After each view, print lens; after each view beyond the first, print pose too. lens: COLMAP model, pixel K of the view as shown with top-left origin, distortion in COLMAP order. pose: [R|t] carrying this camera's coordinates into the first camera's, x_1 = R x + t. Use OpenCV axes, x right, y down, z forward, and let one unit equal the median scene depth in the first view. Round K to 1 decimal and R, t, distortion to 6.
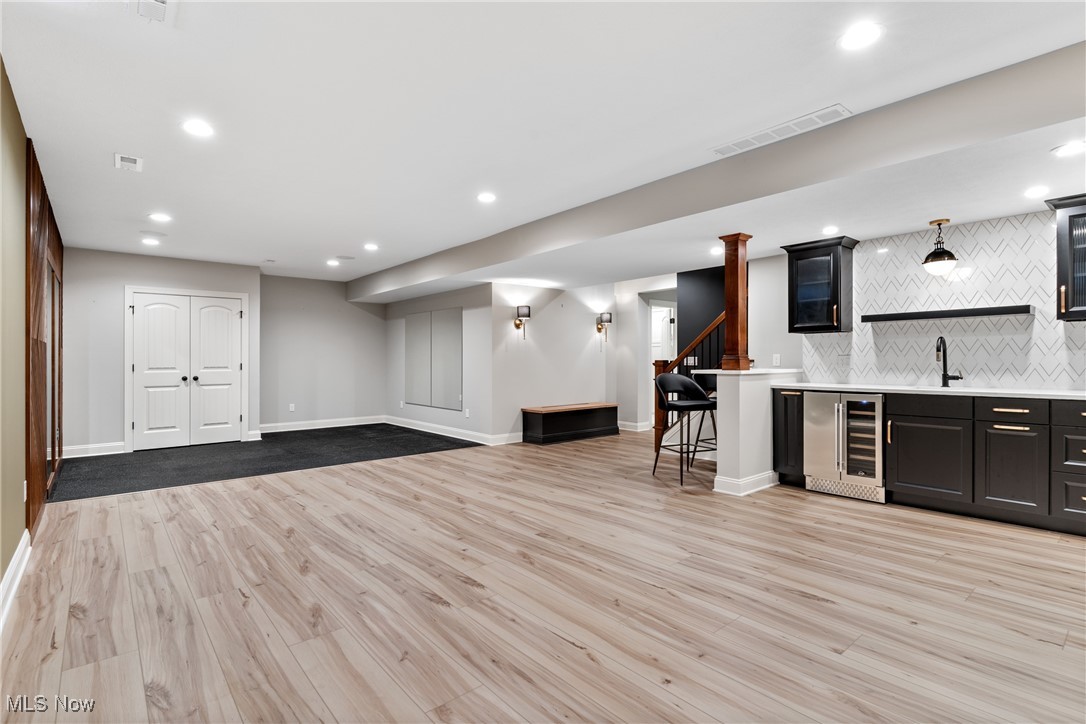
lens RADIAL K [[521.3, 0, 537.9], [0, 521.3, 362.4], [0, 0, 1]] dist [0.004320, 0.000751]
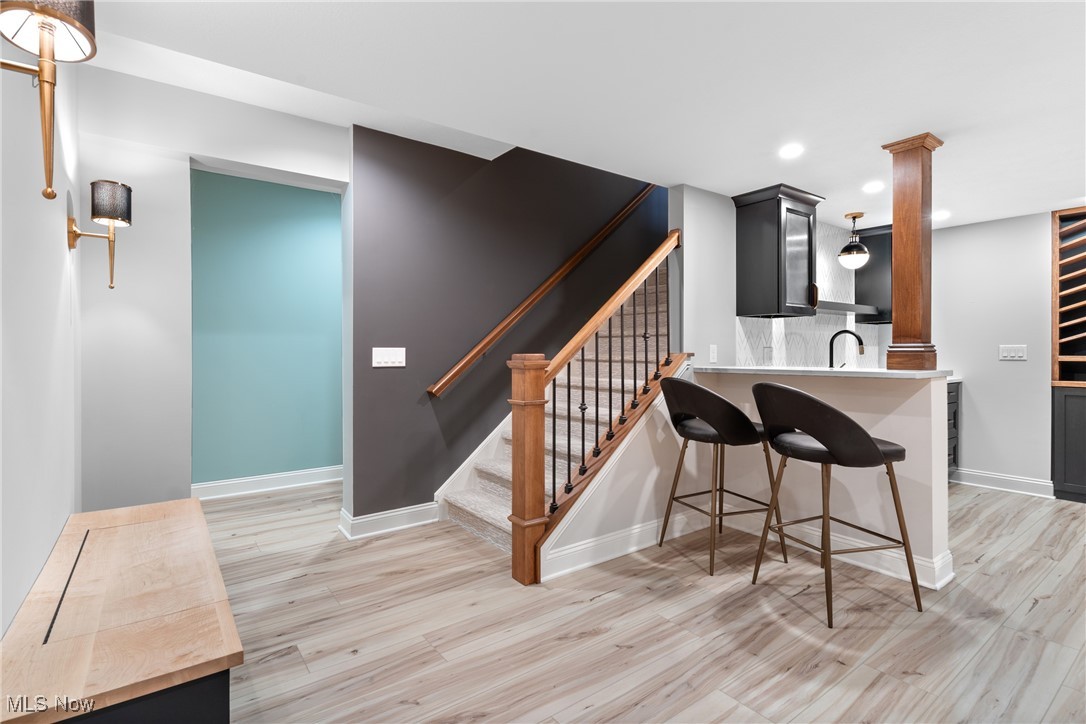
lens RADIAL K [[521.3, 0, 545.7], [0, 521.3, 355.3], [0, 0, 1]] dist [0.004320, 0.000751]
pose [[0.051108, 0.001090, 0.998693, -0.262386], [0.008478, 0.999963, -0.001525, -0.005011], [-0.998657, 0.008545, 0.051097, 1.558495]]
